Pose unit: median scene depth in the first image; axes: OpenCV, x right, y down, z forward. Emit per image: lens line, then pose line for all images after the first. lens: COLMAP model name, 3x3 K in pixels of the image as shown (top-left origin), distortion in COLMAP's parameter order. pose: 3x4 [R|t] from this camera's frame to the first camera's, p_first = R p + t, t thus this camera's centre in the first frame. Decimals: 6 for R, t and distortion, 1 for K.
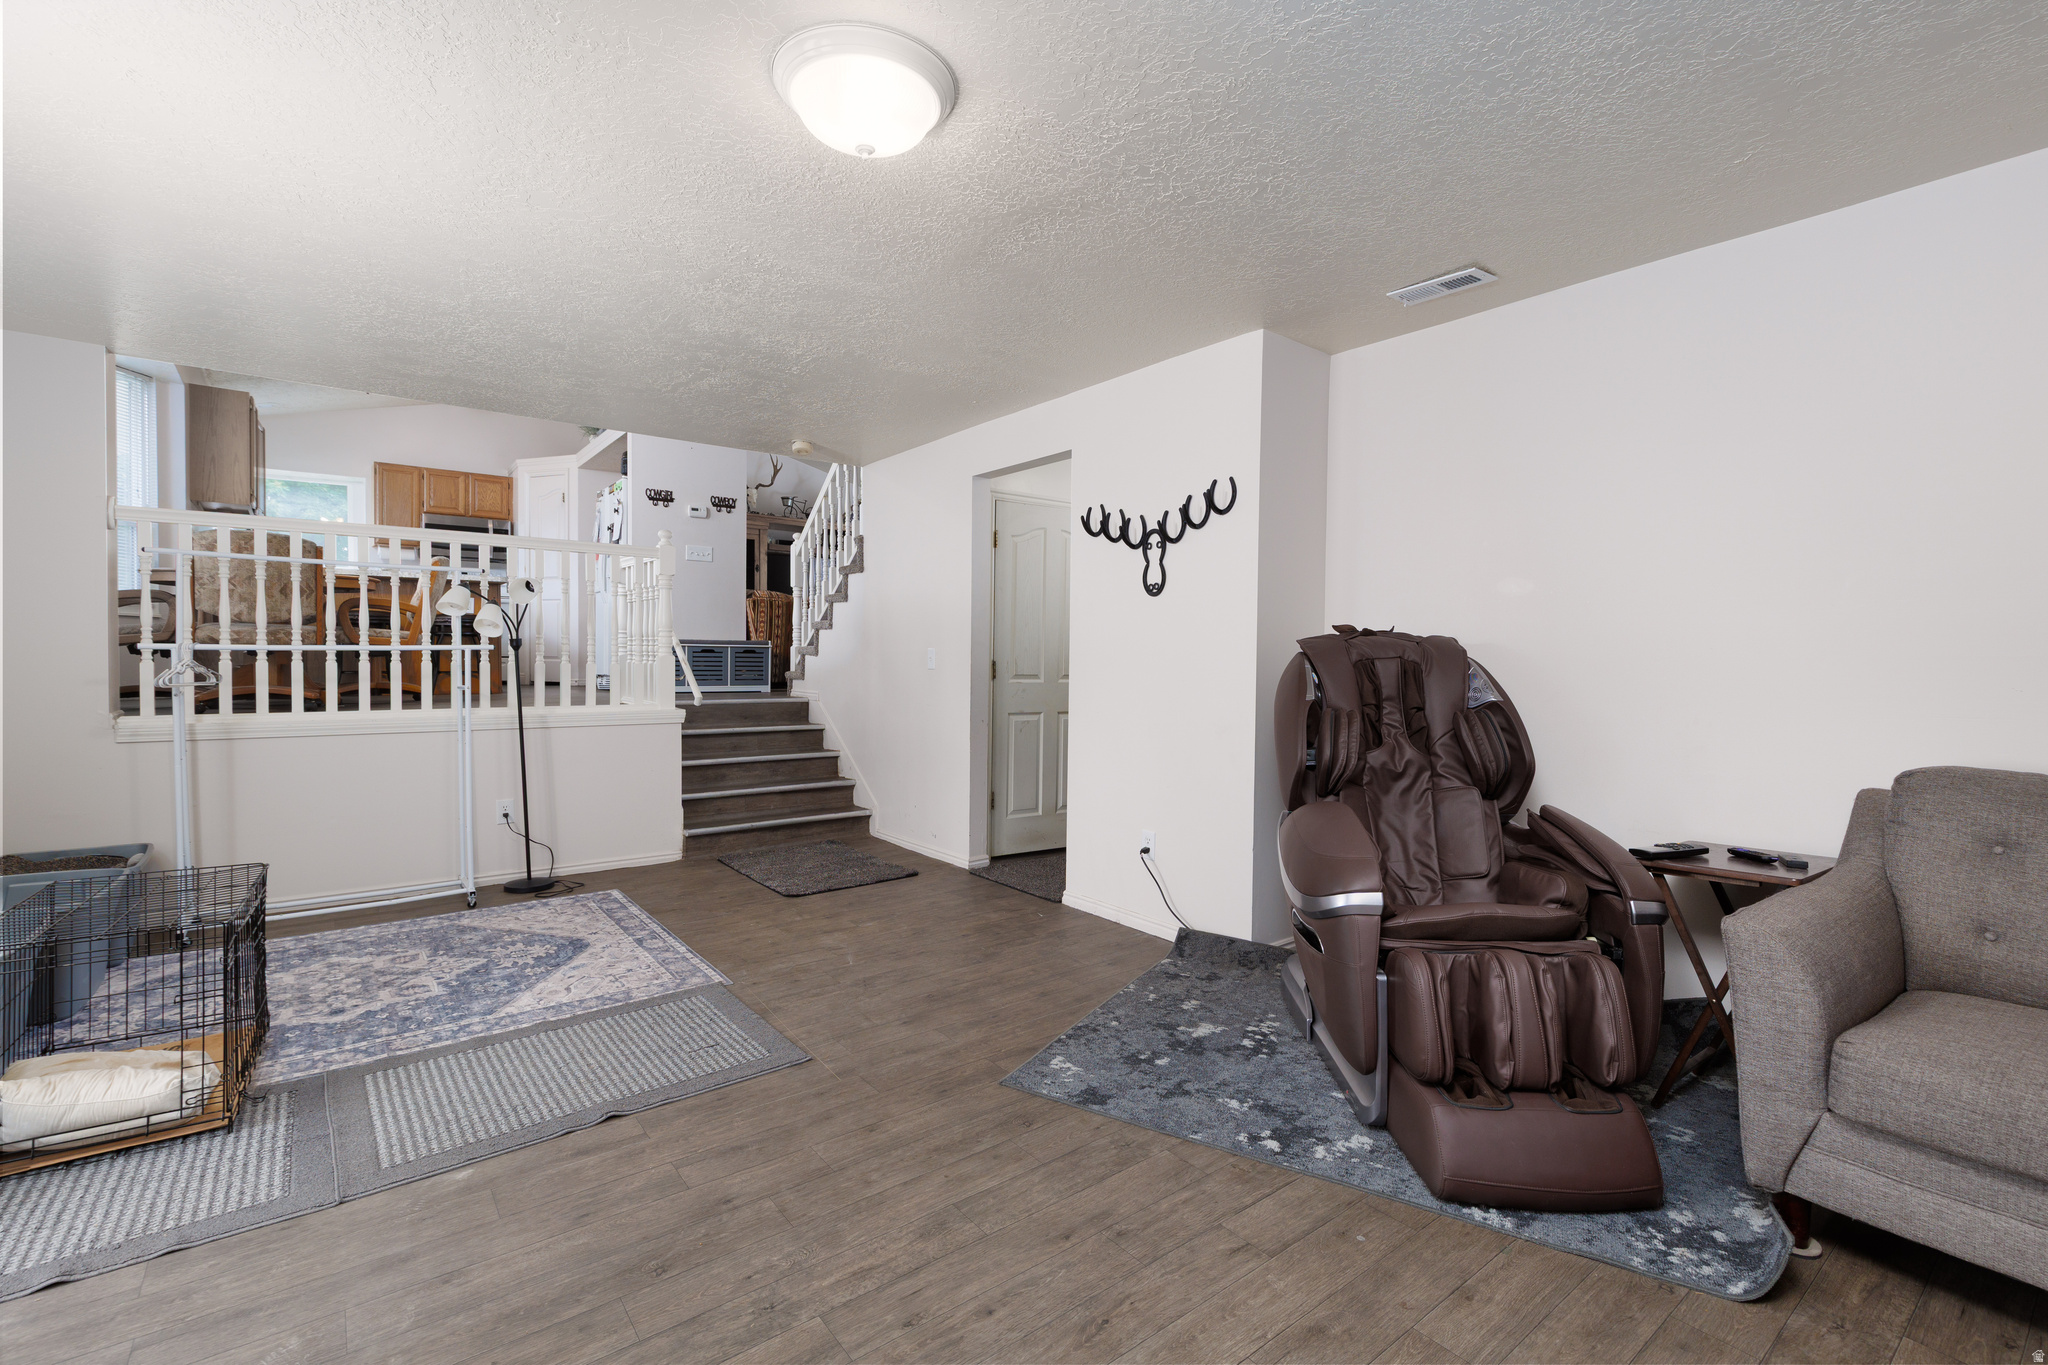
lens RADIAL K [[913.0, 0, 1032.2], [0, 913.0, 672.6], [0, 0, 1]] dist [0.007667, -0.002553]
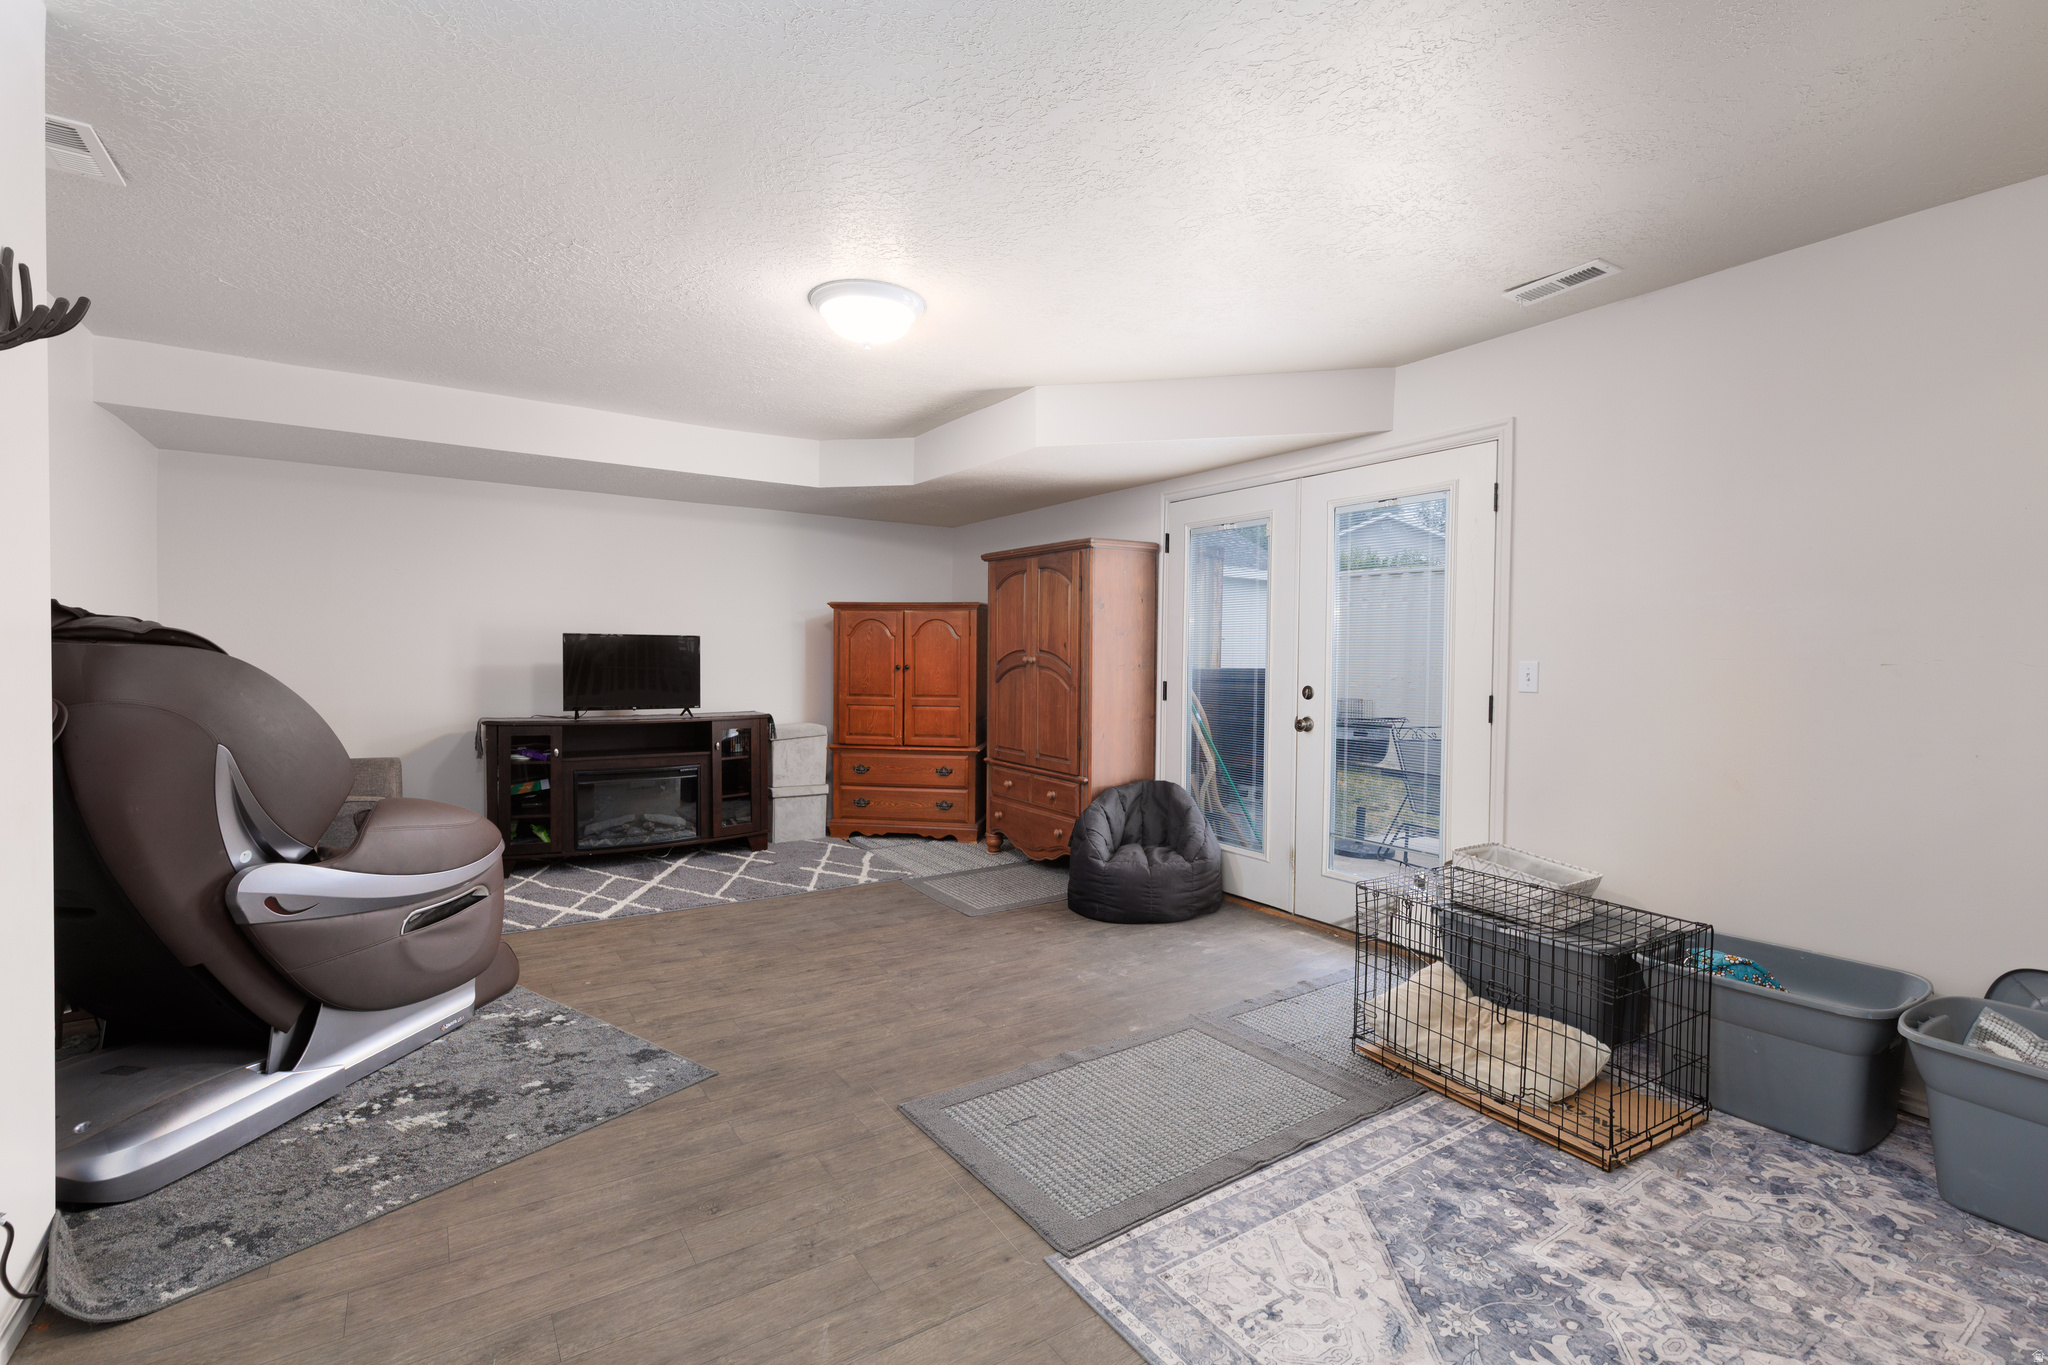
lens RADIAL K [[913.0, 0, 1032.0], [0, 913.0, 674.8], [0, 0, 1]] dist [0.007667, -0.002553]
pose [[-0.997404, -0.019770, 0.069235, -0.340840], [-0.017064, 0.999075, 0.039459, -0.036230], [-0.069951, 0.038175, -0.996820, 1.497144]]
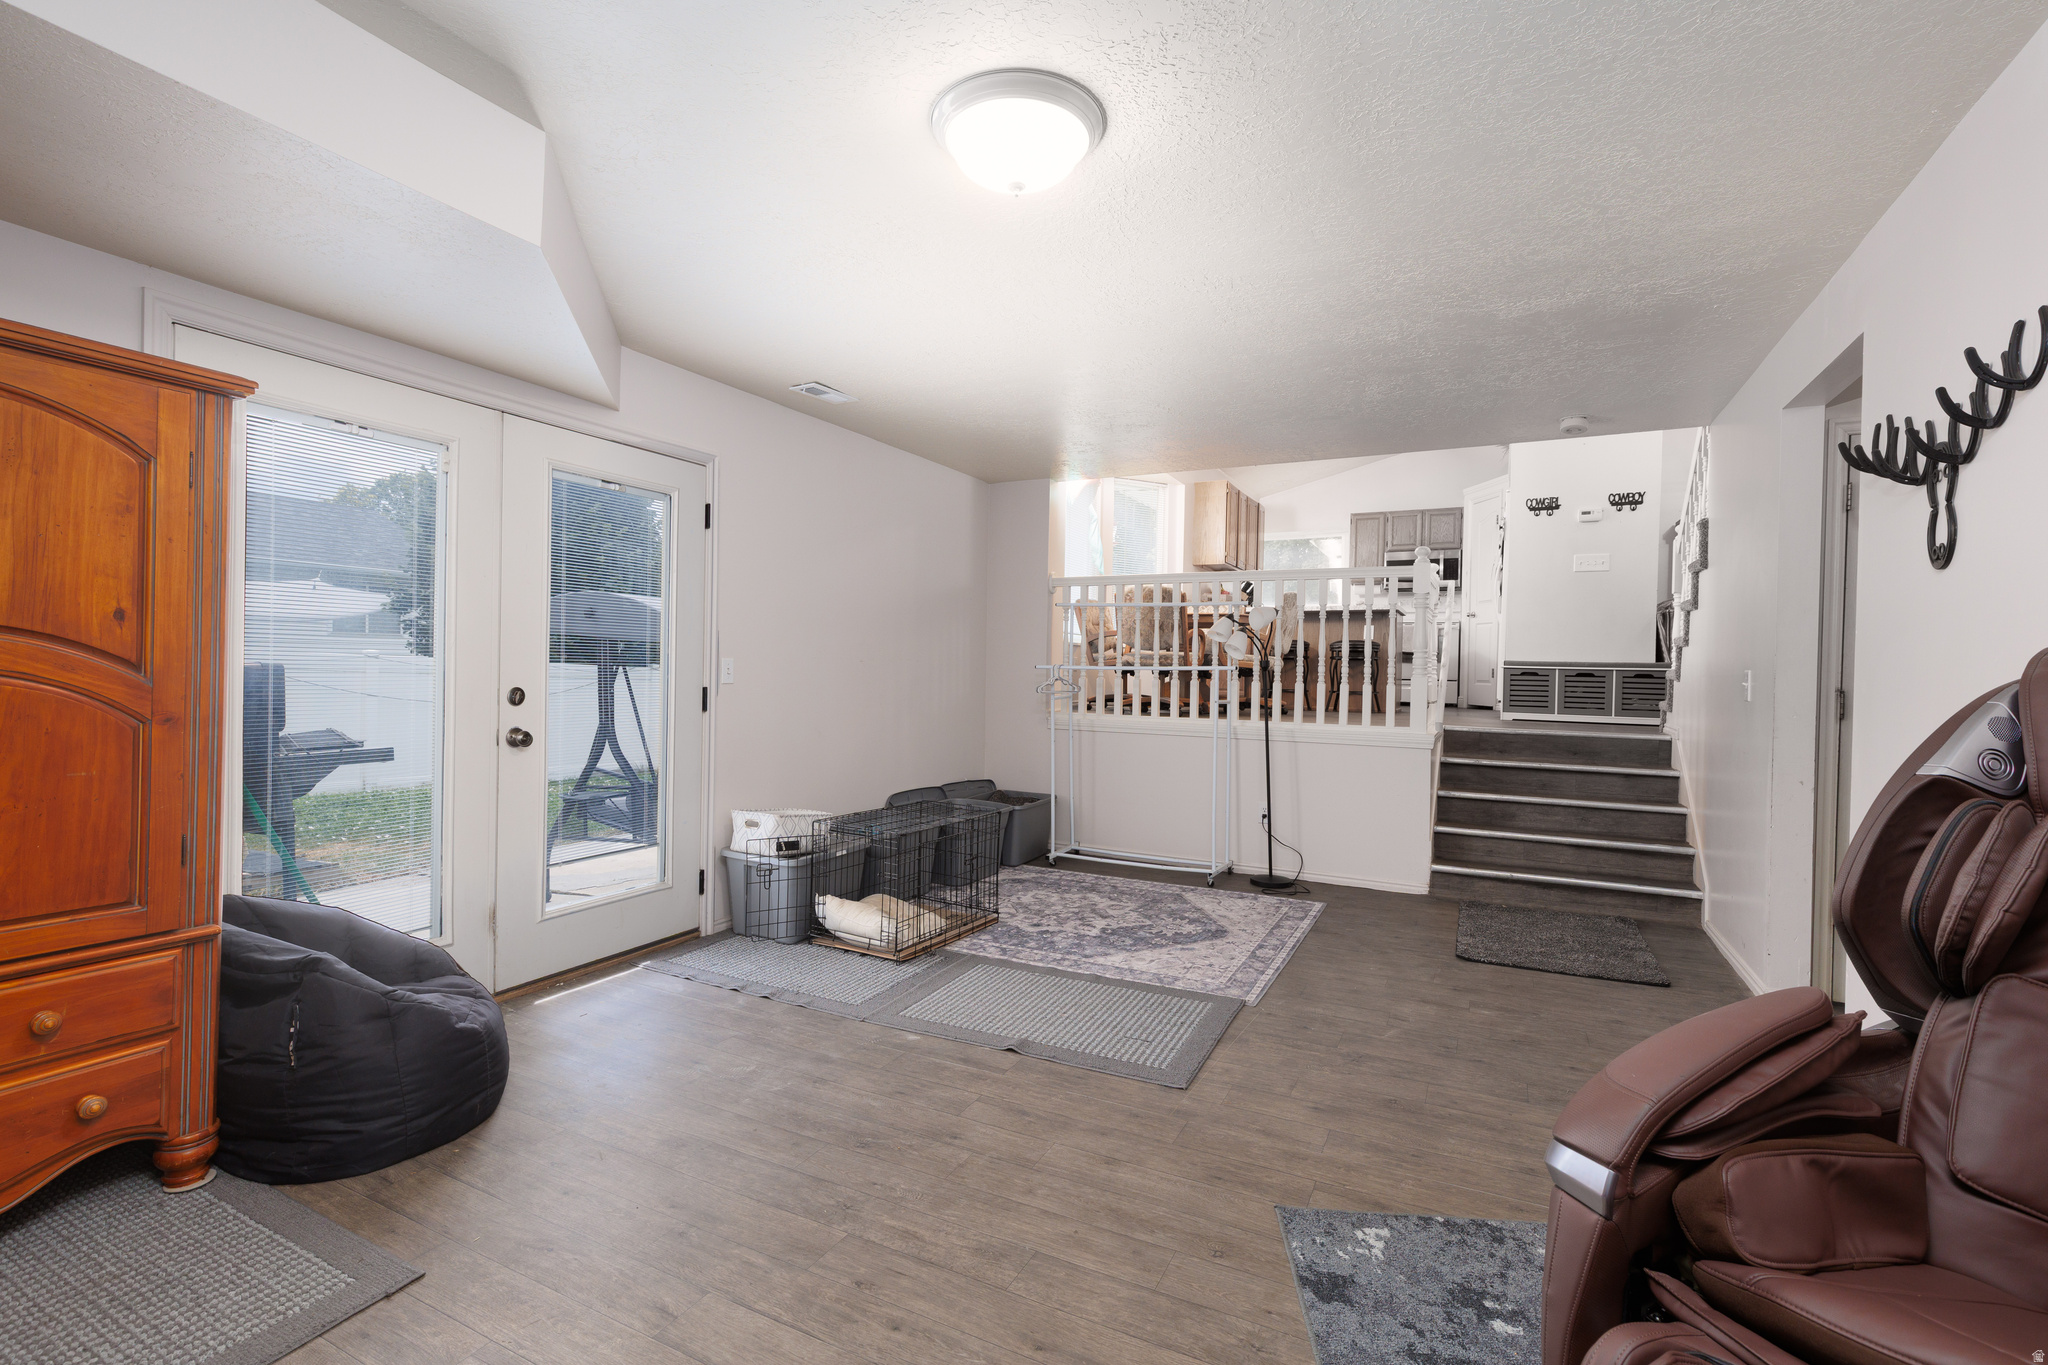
lens RADIAL K [[913.0, 0, 1027.2], [0, 913.0, 676.4], [0, 0, 1]] dist [0.007667, -0.002553]
pose [[0.423494, 0.007655, -0.905866, 0.446585], [-0.030805, 0.999508, -0.005955, -0.002243], [0.905375, 0.030427, 0.423521, 0.339129]]
